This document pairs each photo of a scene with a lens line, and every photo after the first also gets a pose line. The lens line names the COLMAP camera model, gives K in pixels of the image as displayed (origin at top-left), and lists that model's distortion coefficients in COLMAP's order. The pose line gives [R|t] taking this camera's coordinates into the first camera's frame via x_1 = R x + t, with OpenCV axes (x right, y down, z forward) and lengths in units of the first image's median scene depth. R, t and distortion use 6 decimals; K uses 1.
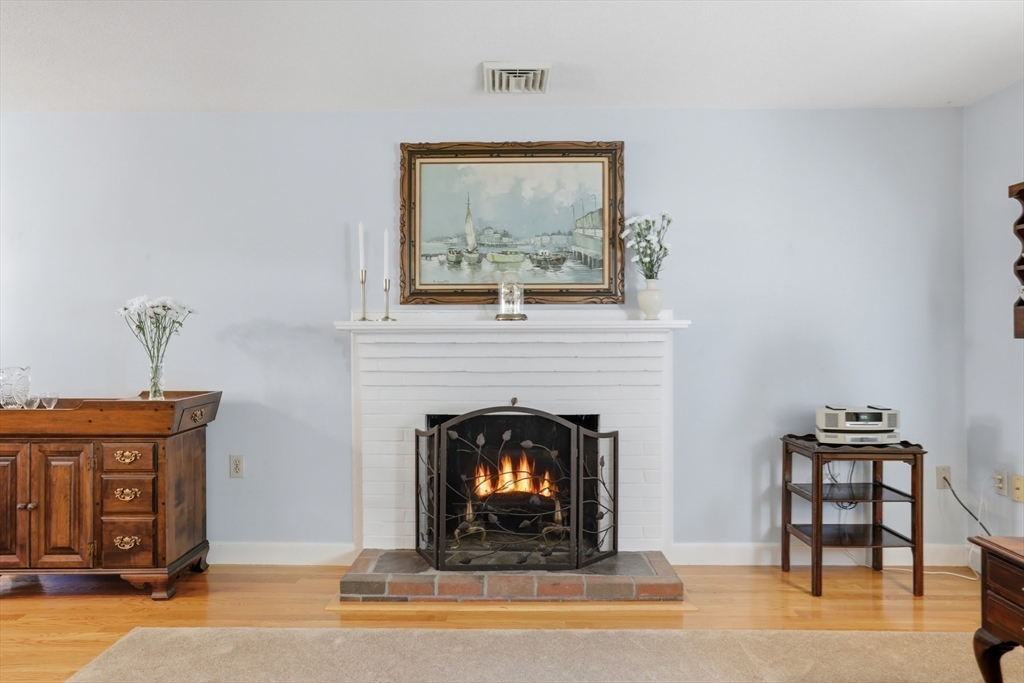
lens RADIAL K [[649.8, 0, 506.5], [0, 649.8, 339.3], [0, 0, 1]] dist [-0.022902, 0.014587]
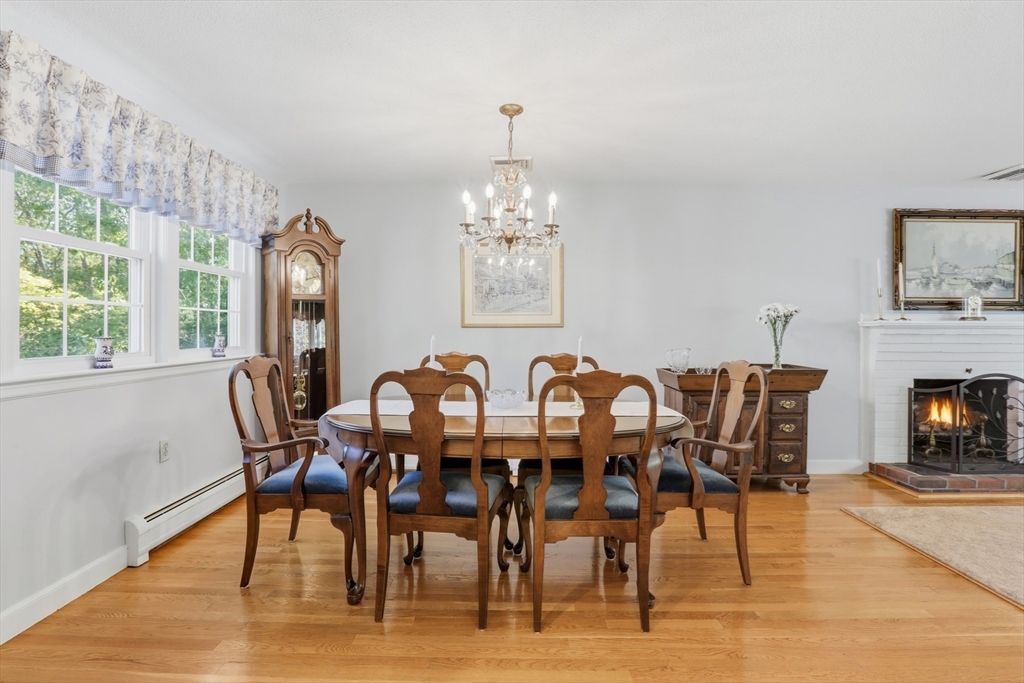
lens RADIAL K [[465.6, 0, 523.3], [0, 465.6, 328.5], [0, 0, 1]] dist [-0.026045, 0.003245]
pose [[0.999977, 0.006142, 0.003033, -1.096559], [-0.006147, 0.999980, 0.001744, -0.004460], [-0.003023, -0.001763, 0.999994, -0.127870]]
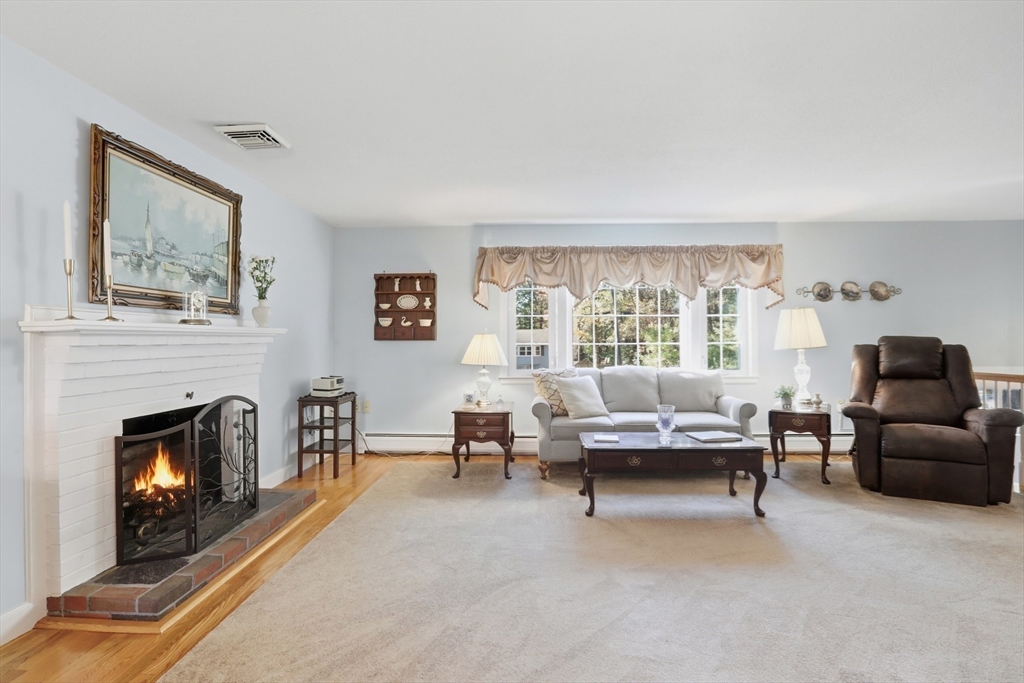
lens RADIAL K [[486.3, 0, 498.9], [0, 486.3, 336.2], [0, 0, 1]] dist [-0.033946, 0.014304]
pose [[0.057259, 0.007410, 0.998332, -0.803276], [-0.001860, 0.999972, -0.007315, -0.003960], [-0.998358, -0.001438, 0.057271, 0.404672]]
